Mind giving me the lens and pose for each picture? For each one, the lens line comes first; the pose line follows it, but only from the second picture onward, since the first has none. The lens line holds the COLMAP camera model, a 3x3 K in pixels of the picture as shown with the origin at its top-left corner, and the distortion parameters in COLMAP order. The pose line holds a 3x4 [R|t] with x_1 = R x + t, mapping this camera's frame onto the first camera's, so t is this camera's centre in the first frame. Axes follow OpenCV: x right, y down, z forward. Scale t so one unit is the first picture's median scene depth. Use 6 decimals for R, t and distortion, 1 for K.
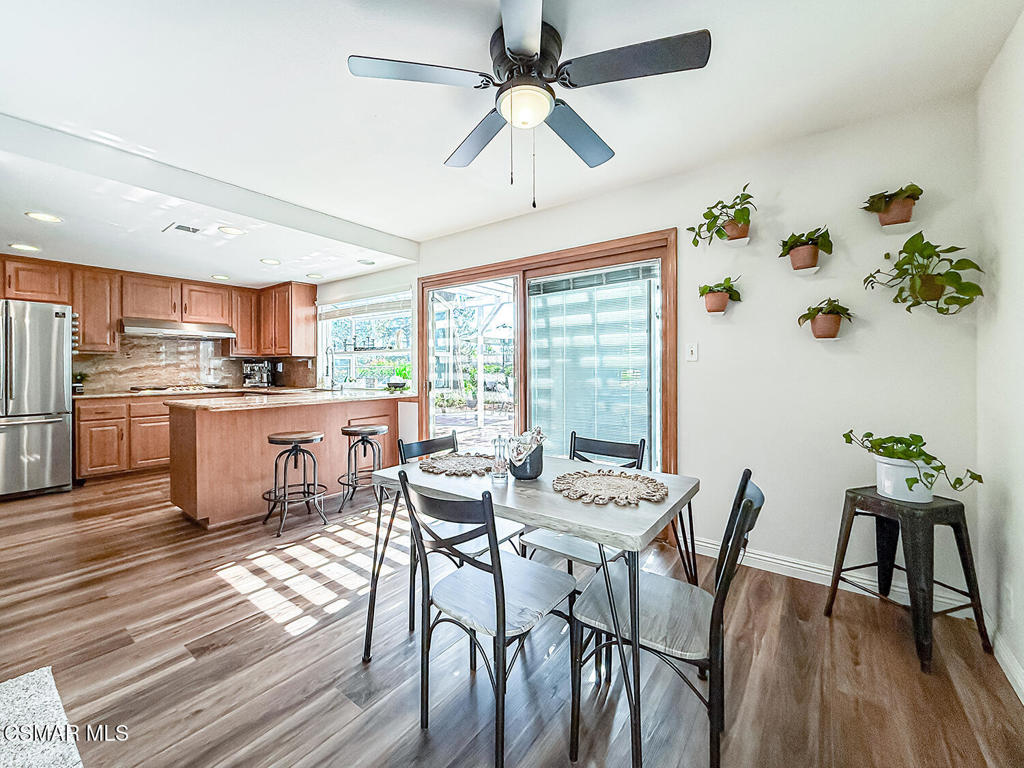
lens RADIAL K [[419.0, 0, 505.4], [0, 419.0, 368.4], [0, 0, 1]] dist [0.008225, -0.000056]
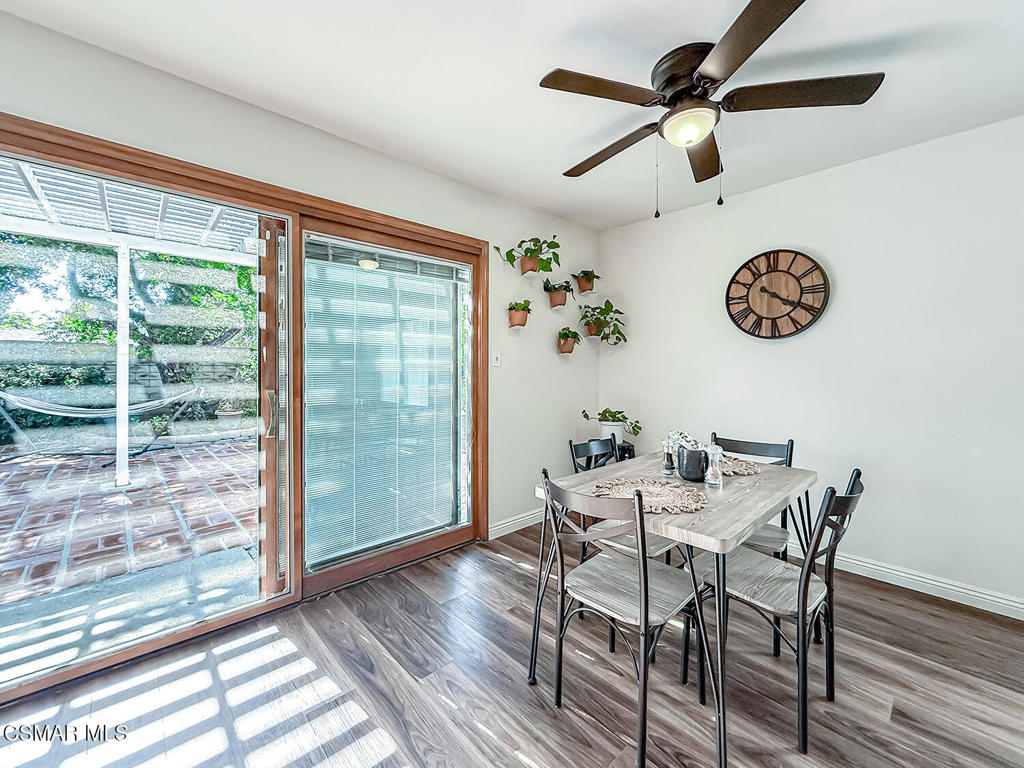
lens RADIAL K [[418.4, 0, 505.7], [0, 418.4, 361.9], [0, 0, 1]] dist [-0.001039, -0.000206]
pose [[0.182353, 0.018276, 0.983063, -0.628075], [0.000230, 0.999826, -0.018630, -0.008768], [-0.983233, 0.003624, 0.182317, 0.756211]]
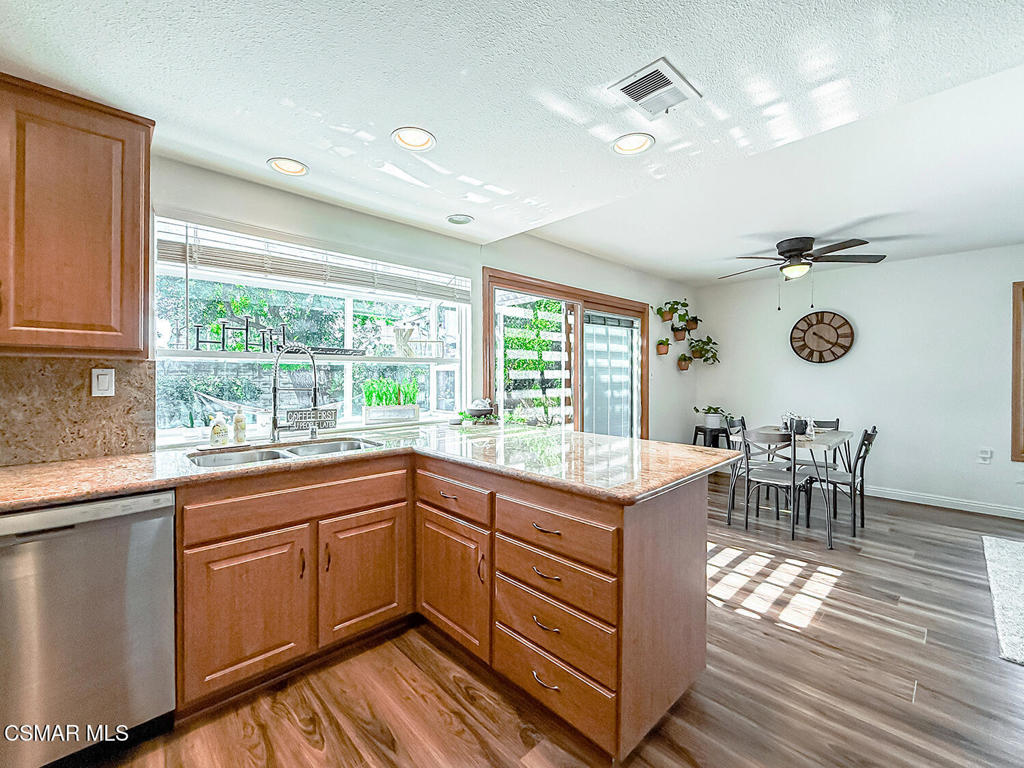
lens RADIAL K [[426.3, 0, 500.4], [0, 426.3, 373.8], [0, 0, 1]] dist [-0.009898, -0.000094]
pose [[0.174290, 0.006713, 0.984672, -1.465631], [0.002486, 0.999971, -0.007258, -0.029242], [-0.984691, 0.003712, 0.174268, 1.296849]]
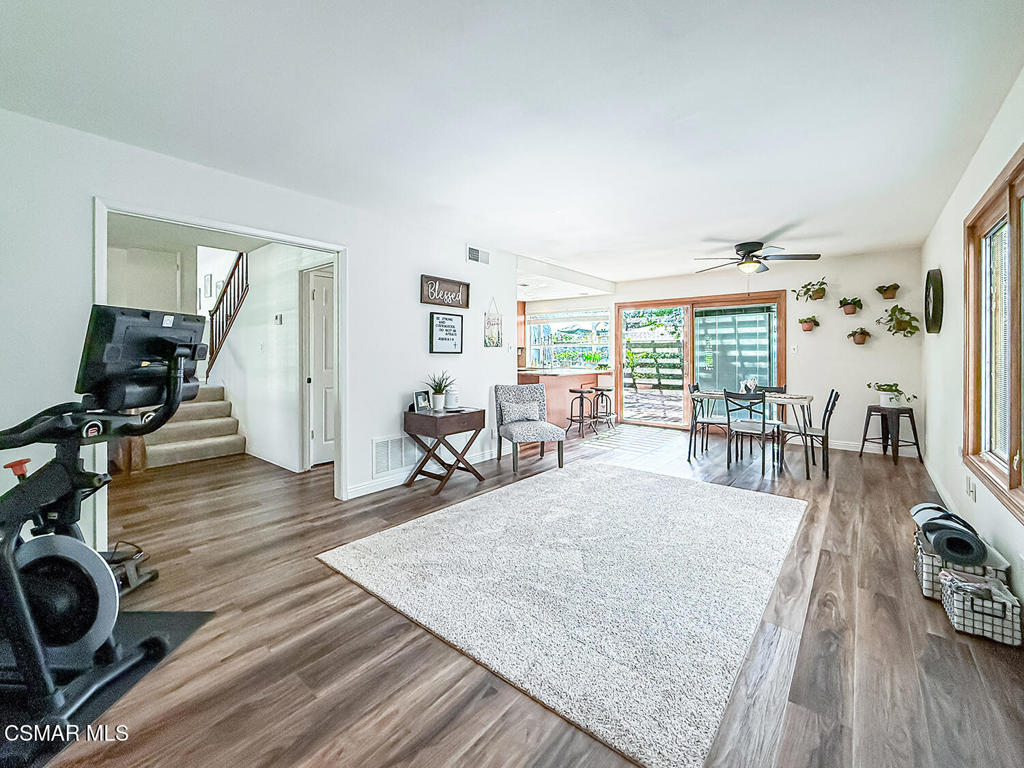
lens RADIAL K [[421.1, 0, 509.1], [0, 421.1, 351.8], [0, 0, 1]] dist [0.002618, 0.000385]
pose [[0.999050, 0.004571, -0.043336, -0.873411], [-0.004781, 0.999977, -0.004728, -0.009433], [0.043313, 0.004930, 0.999049, -1.149927]]
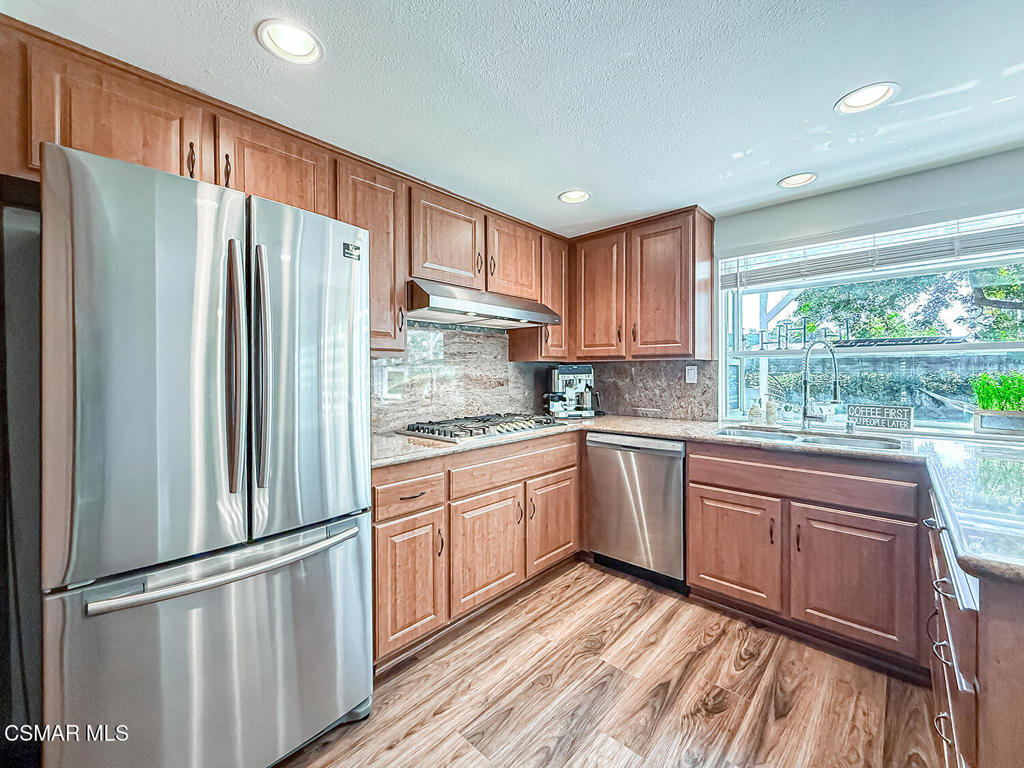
lens RADIAL K [[407.5, 0, 509.2], [0, 407.5, 372.5], [0, 0, 1]] dist [-0.001474, -0.000172]
pose [[0.993887, -0.000303, -0.110402, -1.269343], [-0.000120, 0.999993, -0.003825, -0.023228], [0.110402, 0.003815, 0.993880, 0.955012]]
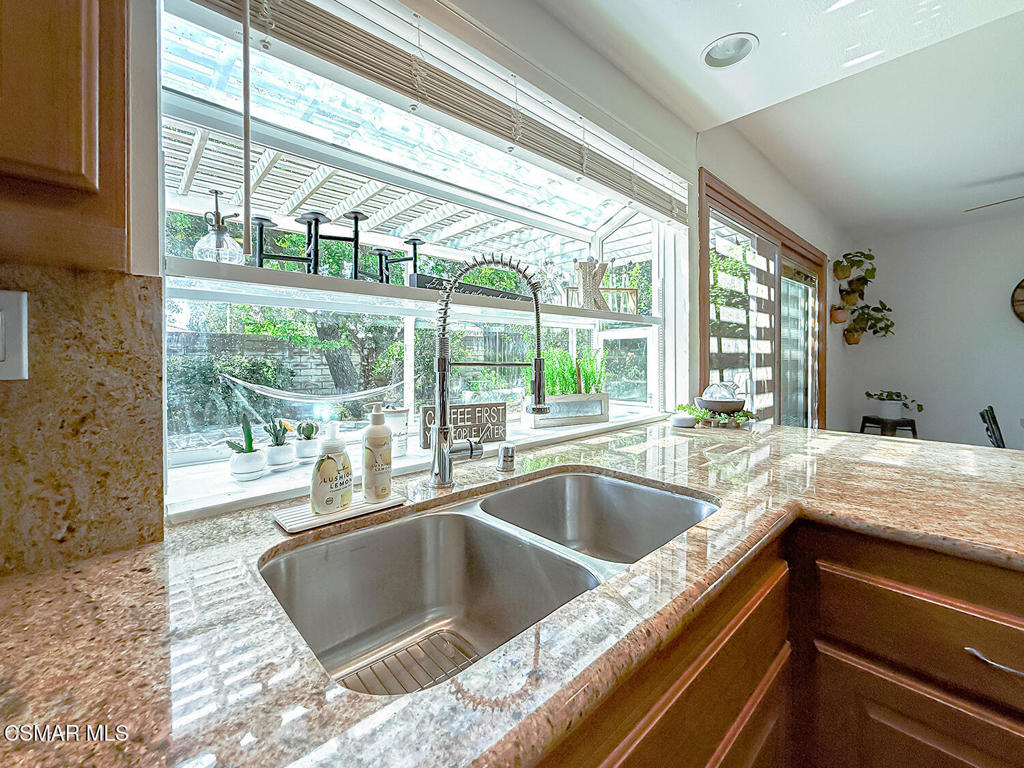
lens RADIAL K [[418.4, 0, 505.7], [0, 418.4, 361.9], [0, 0, 1]] dist [-0.001039, -0.000206]
pose [[0.188163, -0.005001, 0.982125, -1.078866], [0.003771, 0.999983, 0.004370, -0.009740], [-0.982131, 0.002882, 0.188179, 1.736457]]
